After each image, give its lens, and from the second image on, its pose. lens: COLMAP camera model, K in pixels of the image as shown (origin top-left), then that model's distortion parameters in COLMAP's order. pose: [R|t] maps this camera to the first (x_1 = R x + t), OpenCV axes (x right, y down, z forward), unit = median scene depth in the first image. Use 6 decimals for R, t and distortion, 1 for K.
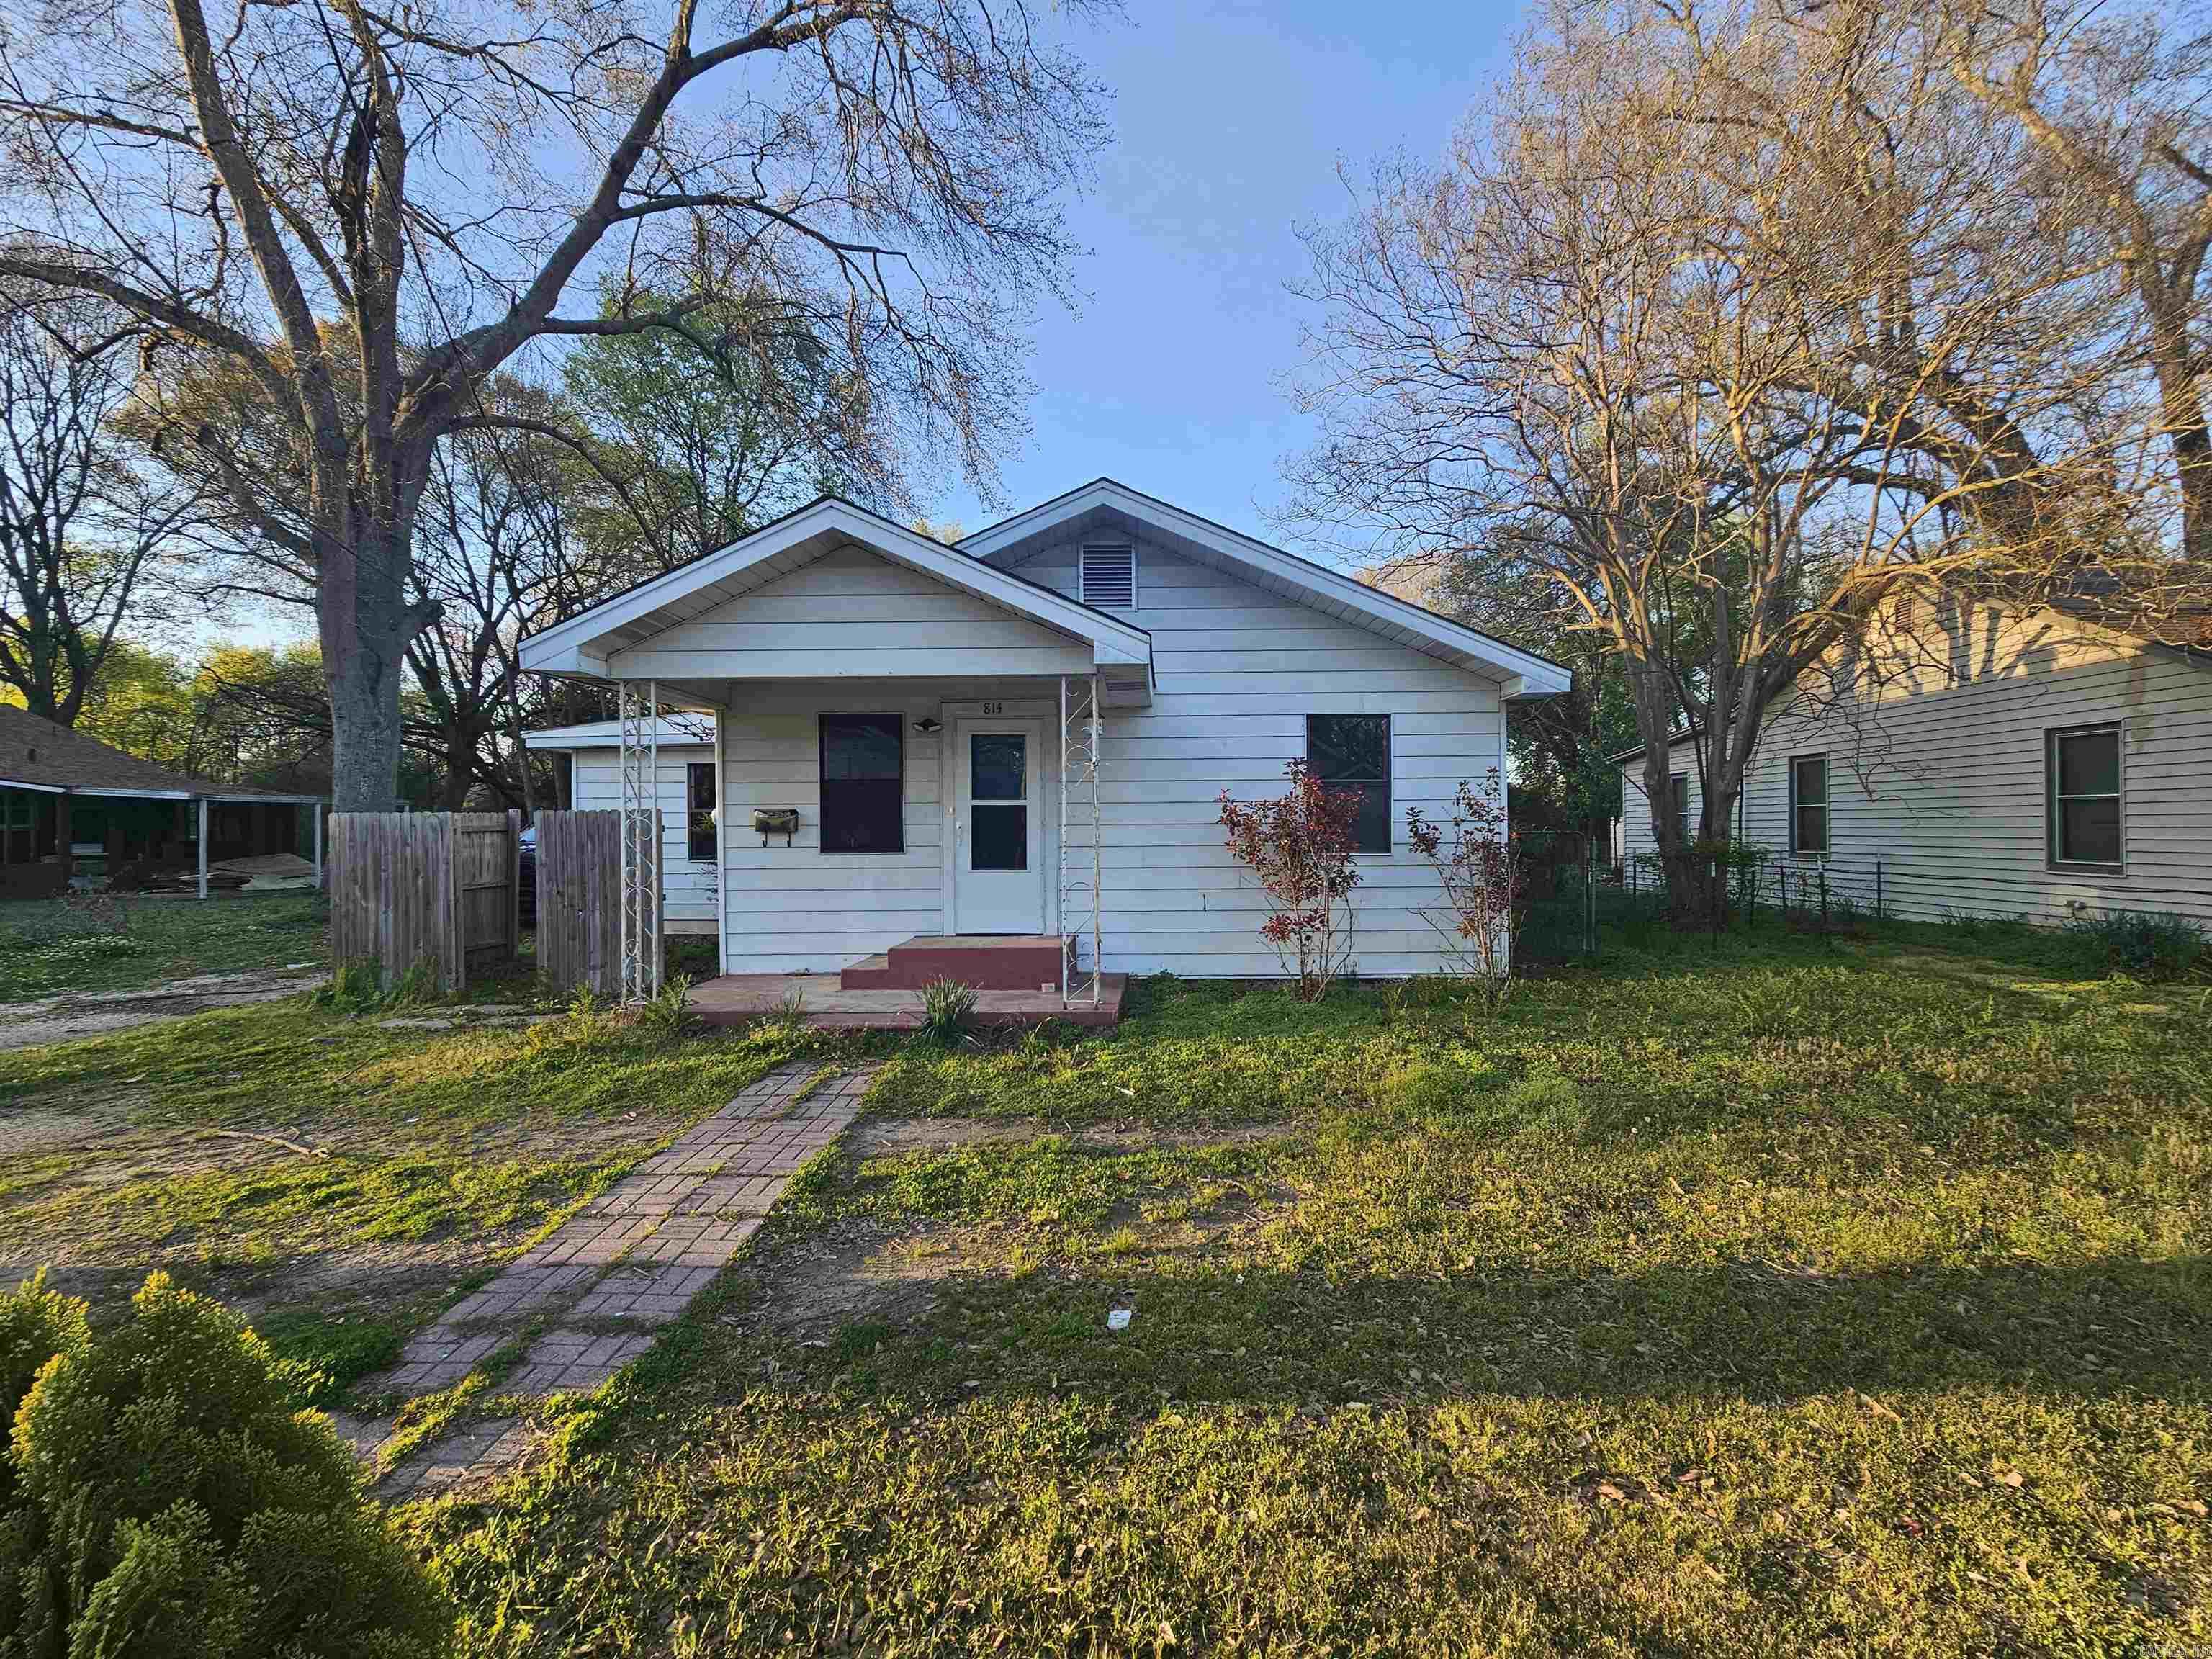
lens RADIAL K [[907.2, 0, 1119.0], [0, 907.2, 835.0], [0, 0, 1]] dist [-0.002264, 0.000461]
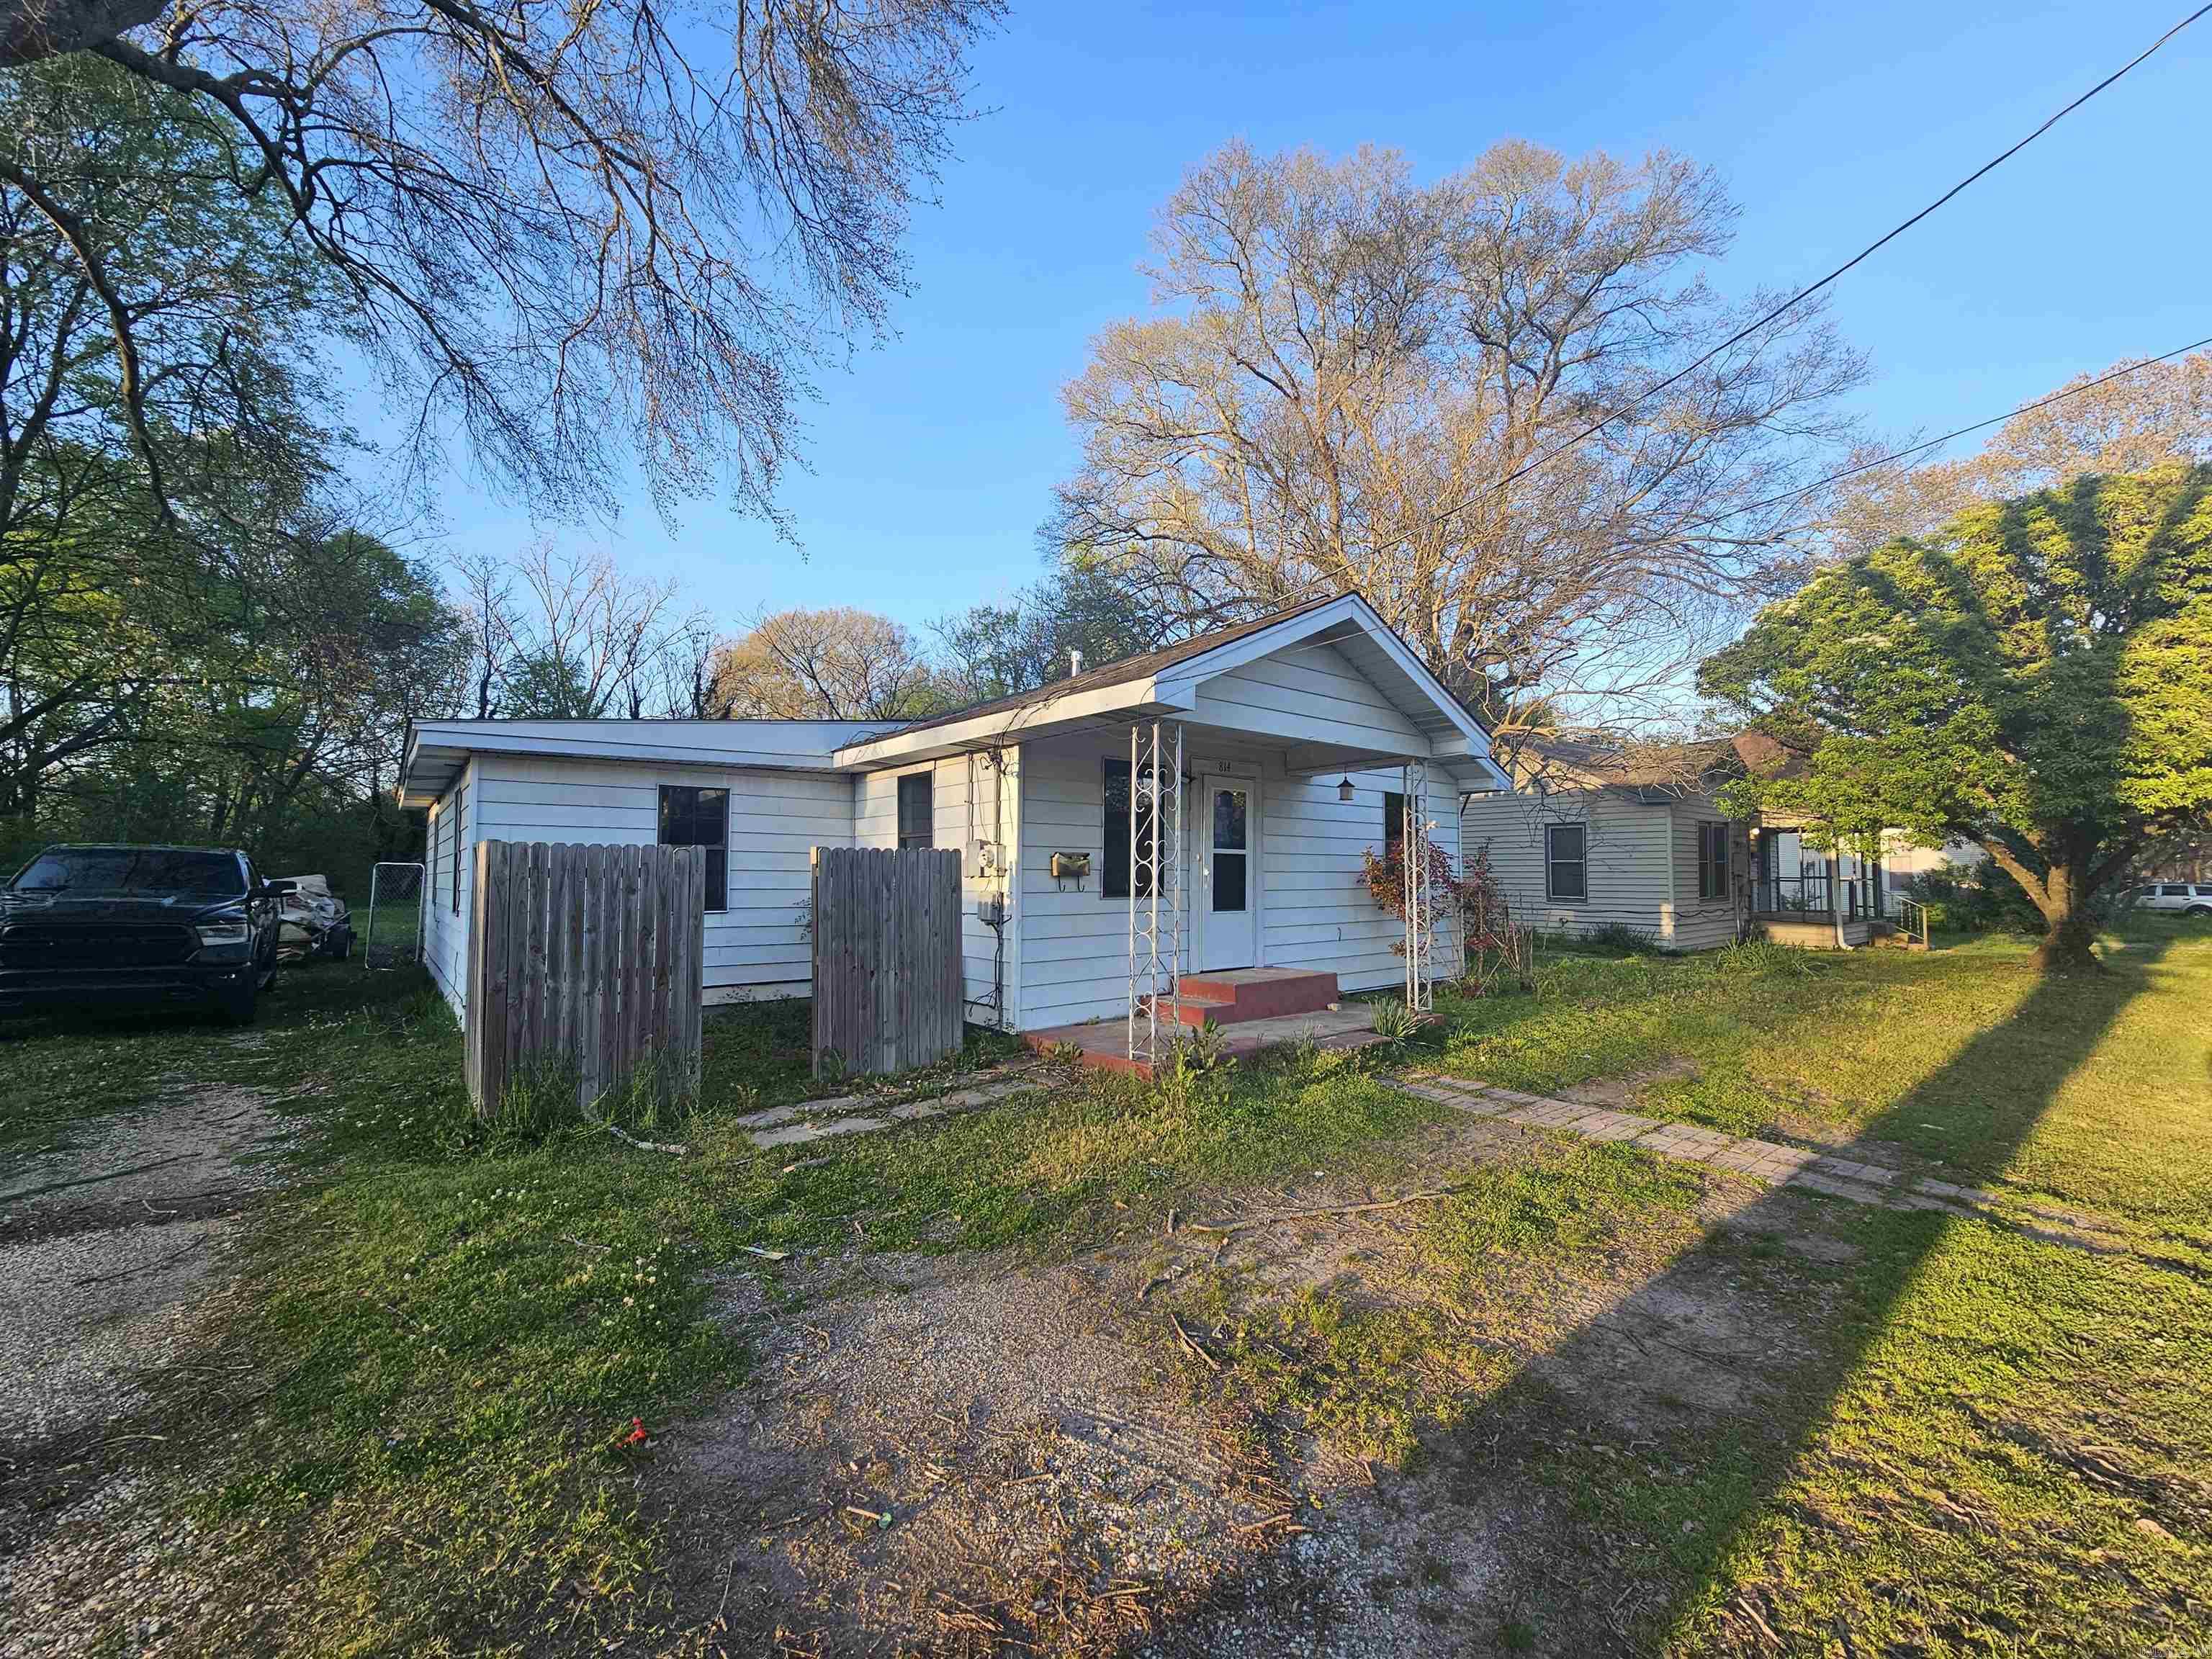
lens RADIAL K [[907.2, 0, 1119.0], [0, 907.2, 835.0], [0, 0, 1]] dist [-0.002264, 0.000461]
pose [[0.753830, 0.036568, 0.656051, -0.967306], [-0.000936, 0.998509, -0.054581, 0.005160], [-0.657068, 0.040531, 0.752741, 0.243400]]
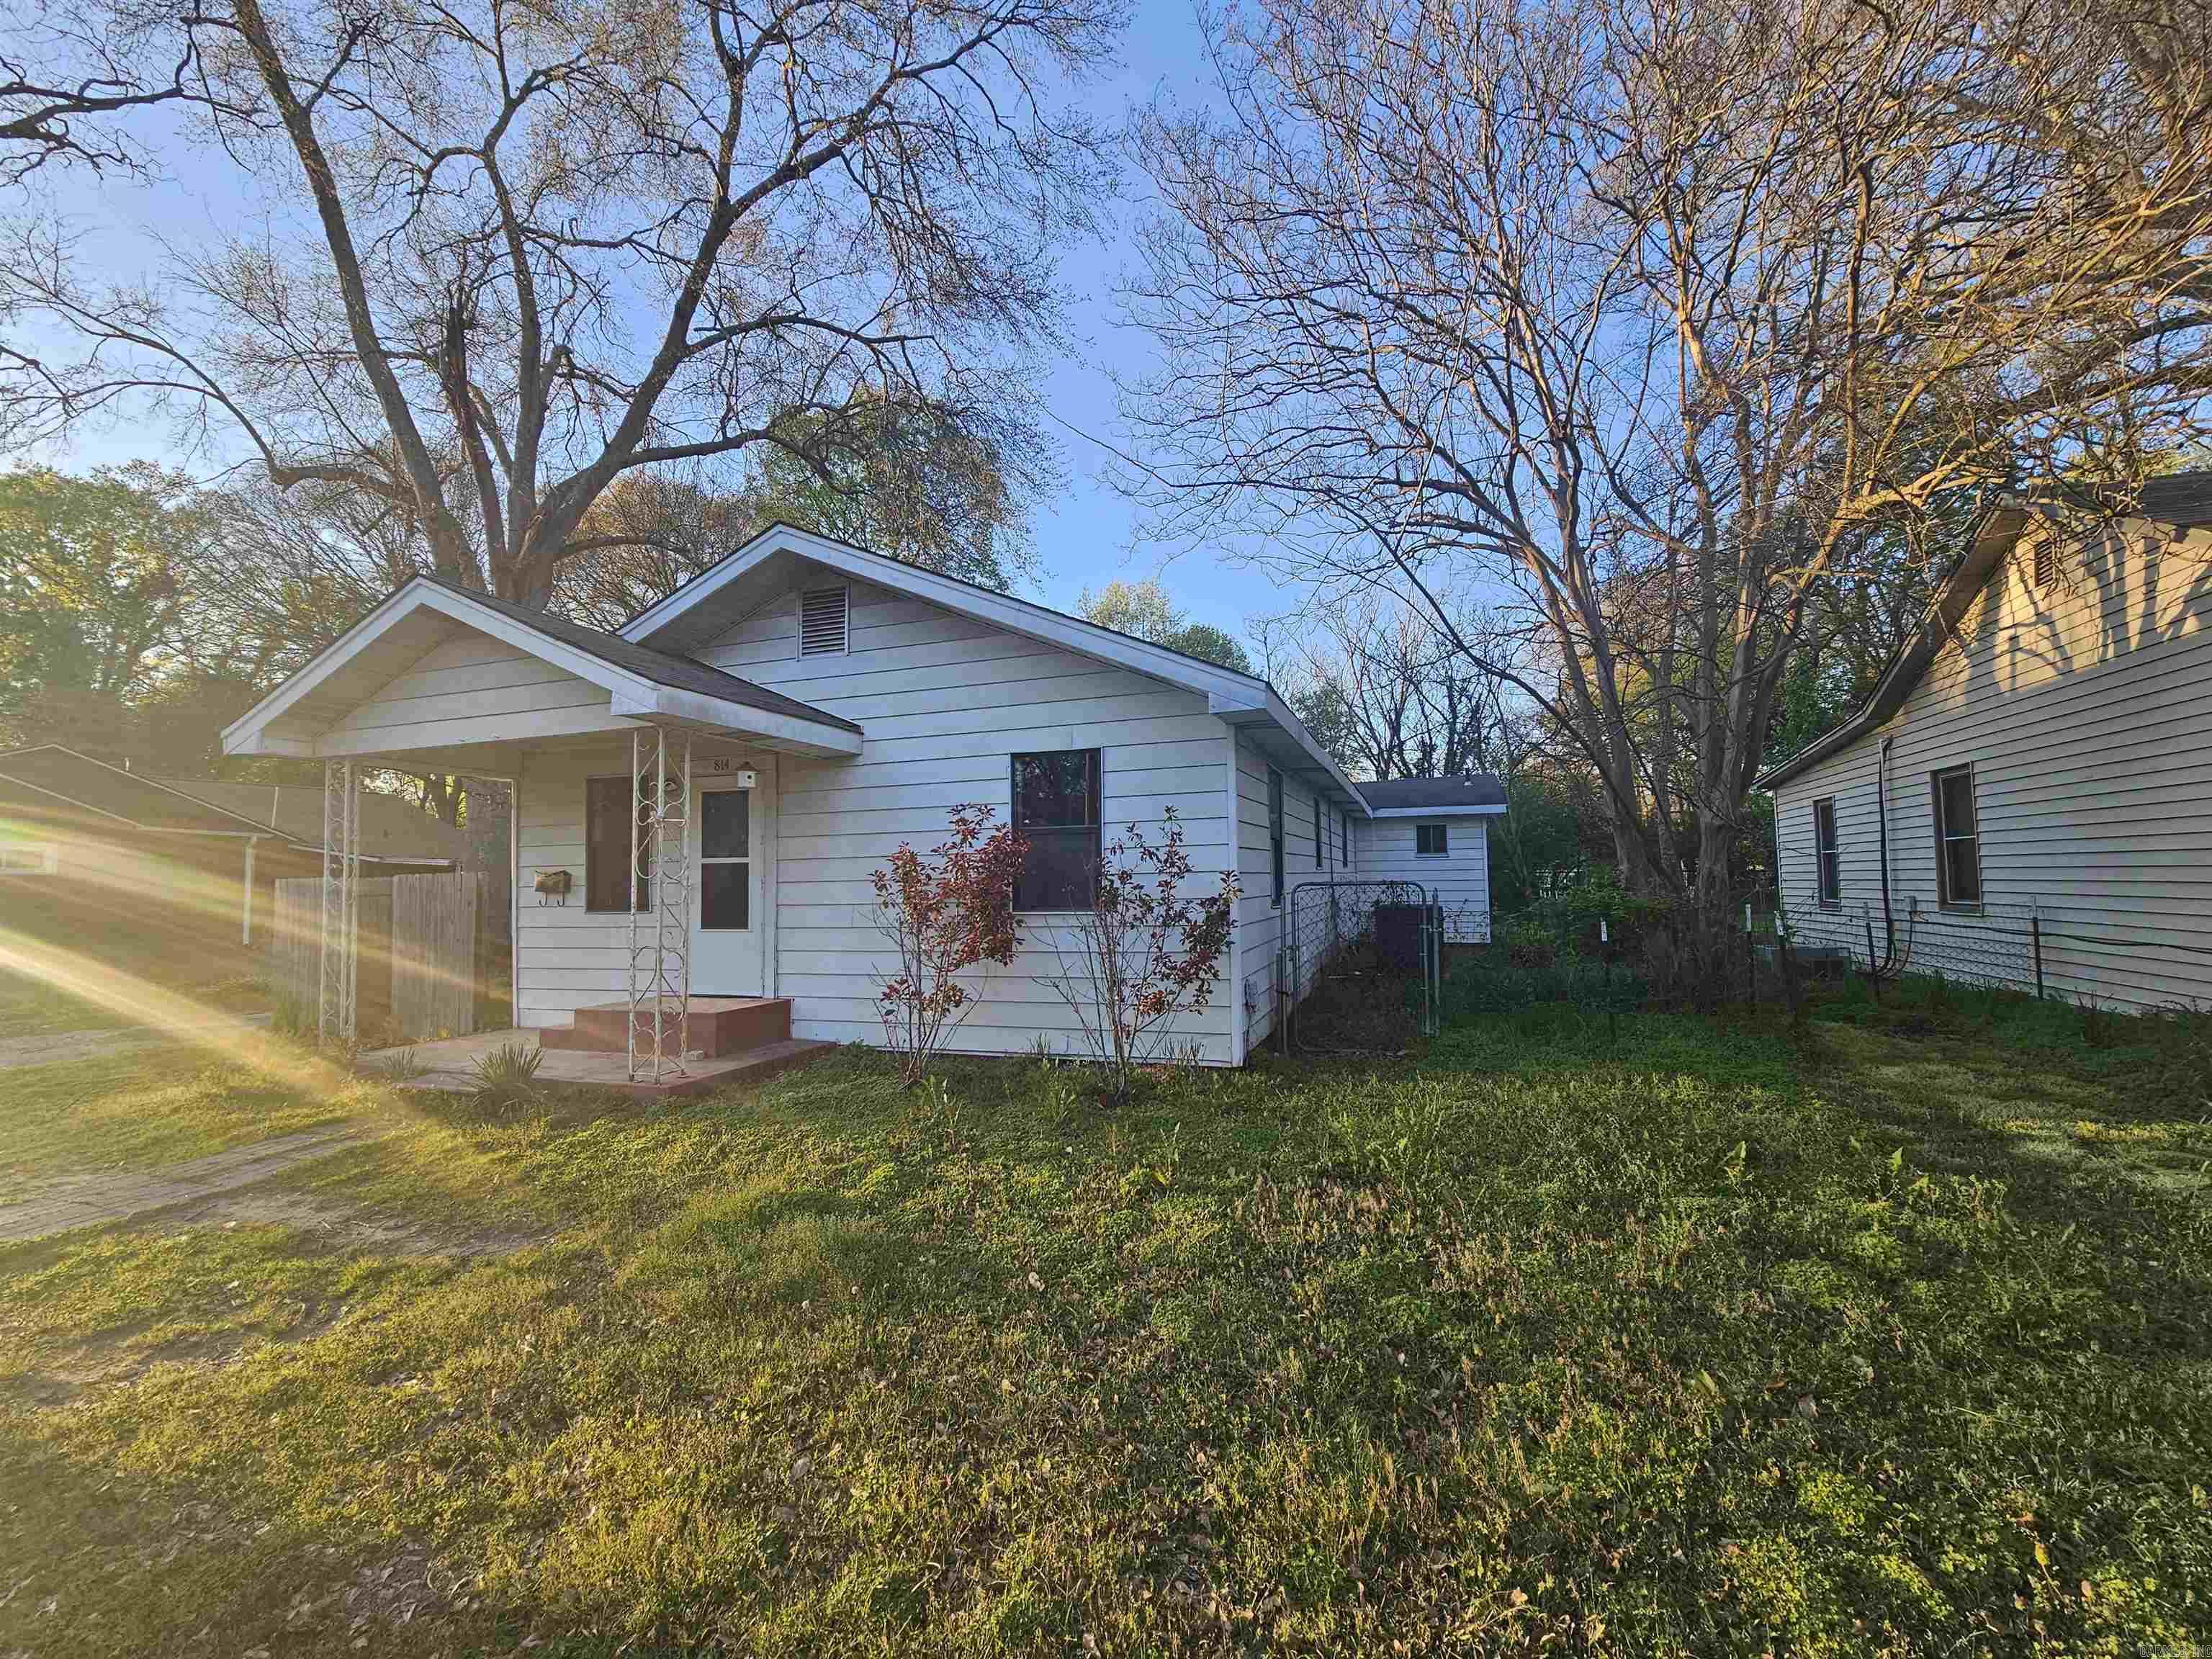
lens RADIAL K [[894.2, 0, 1106.0], [0, 894.2, 849.6], [0, 0, 1]] dist [-0.001733, 0.000038]
pose [[0.952916, -0.023132, -0.302350, 0.550491], [0.011479, 0.999123, -0.040263, -0.004055], [0.303016, 0.034897, 0.952346, 0.202134]]
